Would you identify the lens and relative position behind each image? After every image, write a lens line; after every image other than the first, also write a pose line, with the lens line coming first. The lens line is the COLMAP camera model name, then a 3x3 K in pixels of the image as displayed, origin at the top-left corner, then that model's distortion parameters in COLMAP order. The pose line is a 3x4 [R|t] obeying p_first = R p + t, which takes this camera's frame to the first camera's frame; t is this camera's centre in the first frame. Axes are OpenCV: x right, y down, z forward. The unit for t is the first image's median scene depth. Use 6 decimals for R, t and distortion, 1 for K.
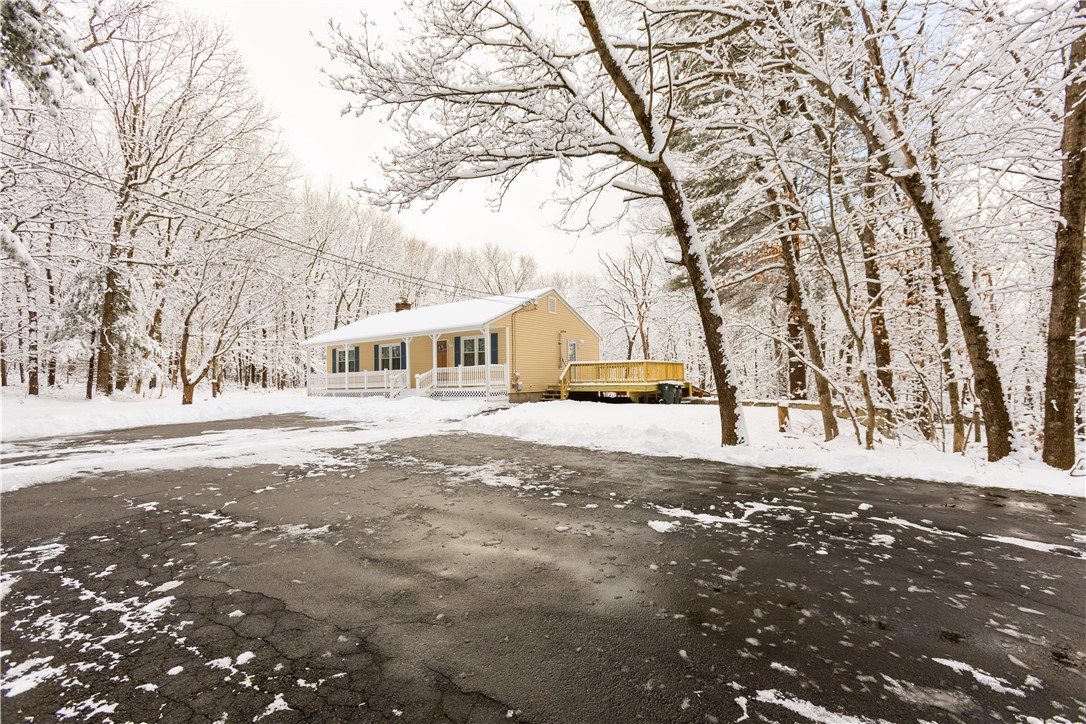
lens RADIAL K [[470.8, 0, 539.0], [0, 470.8, 364.1], [0, 0, 1]] dist [0.009627, 0.000587]
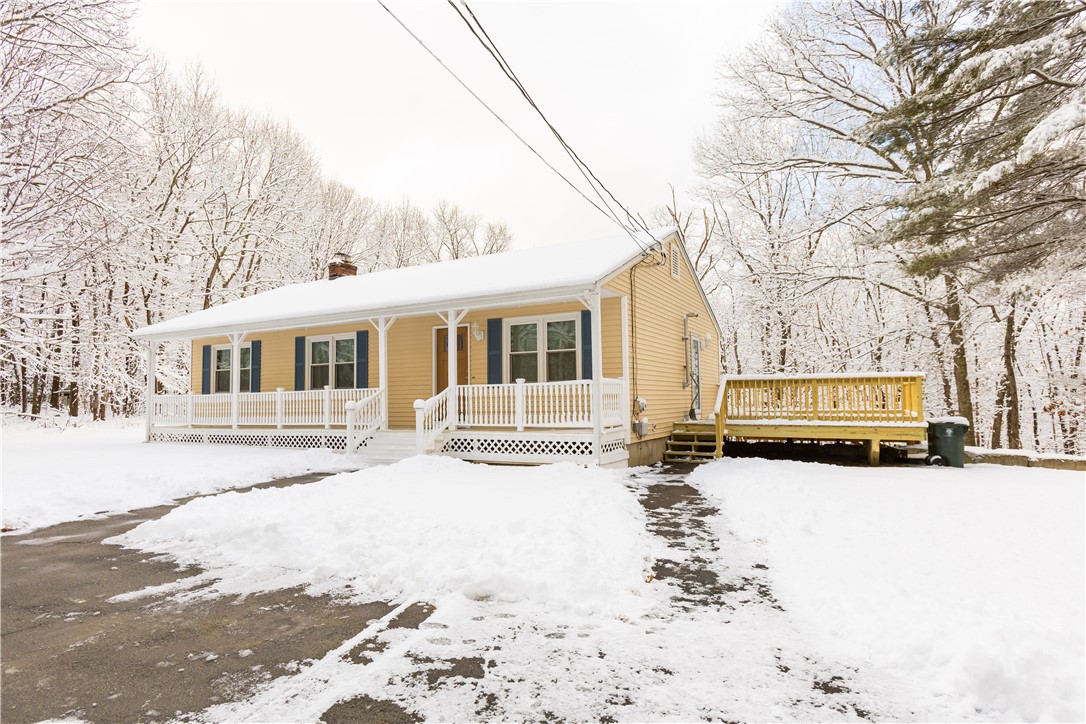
lens RADIAL K [[599.9, 0, 548.8], [0, 599.9, 362.1], [0, 0, 1]] dist [-0.001009, 0.000091]
pose [[0.992048, 0.013044, 0.125183, -0.170531], [-0.009199, 0.999469, -0.031243, 0.002456], [-0.125524, 0.029843, 0.991642, 0.359411]]
